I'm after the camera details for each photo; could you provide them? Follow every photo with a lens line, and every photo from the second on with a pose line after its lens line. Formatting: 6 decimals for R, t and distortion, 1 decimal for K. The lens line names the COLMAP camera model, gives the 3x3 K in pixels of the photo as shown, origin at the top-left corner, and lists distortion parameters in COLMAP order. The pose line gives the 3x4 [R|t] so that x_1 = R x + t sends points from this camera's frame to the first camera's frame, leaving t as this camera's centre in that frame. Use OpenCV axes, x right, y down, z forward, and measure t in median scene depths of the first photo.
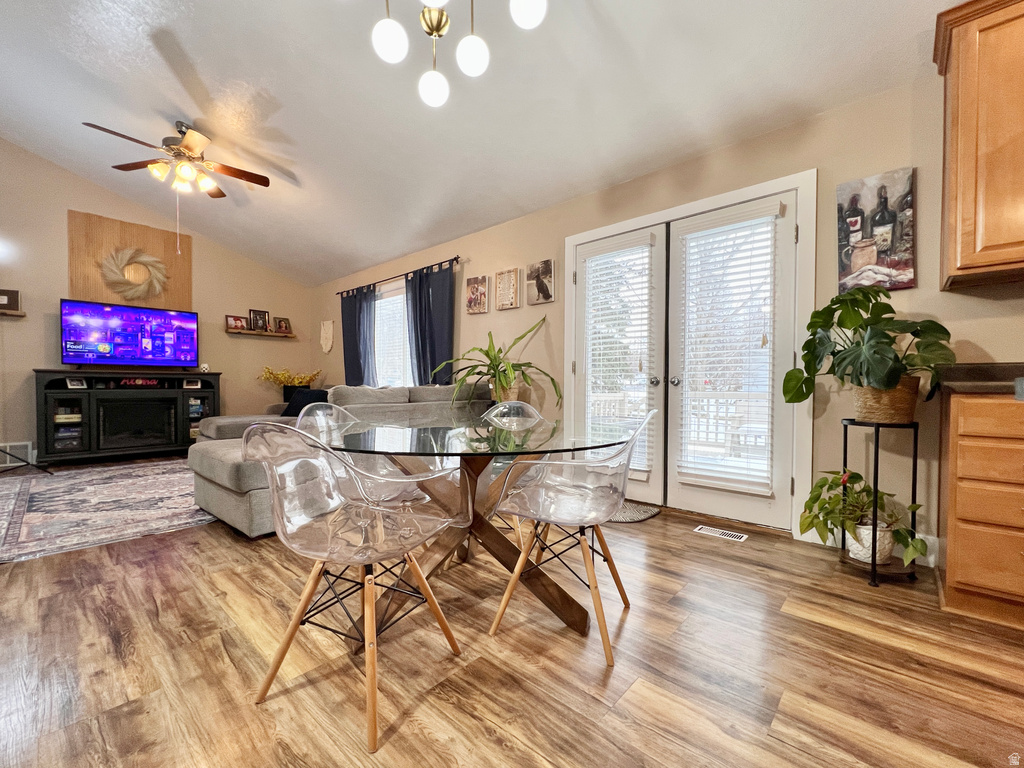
lens RADIAL K [[427.0, 0, 516.3], [0, 427.0, 392.9], [0, 0, 1]] dist [-0.003949, -0.000193]
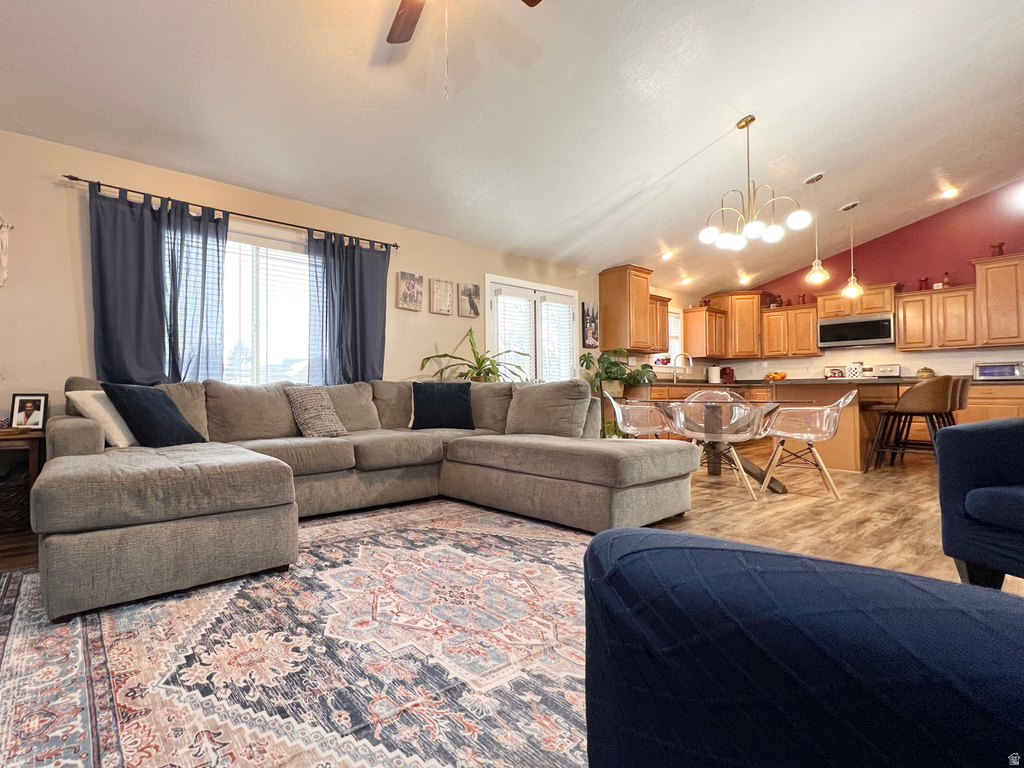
lens RADIAL K [[453.5, 0, 338.5], [0, 453.5, 384.5], [0, 0, 1]] dist [0.001407, -0.000822]
pose [[0.294953, 0.010973, 0.955449, -2.207728], [0.017832, 0.999697, -0.016986, 0.005673], [-0.955345, 0.022047, 0.294668, 1.636938]]
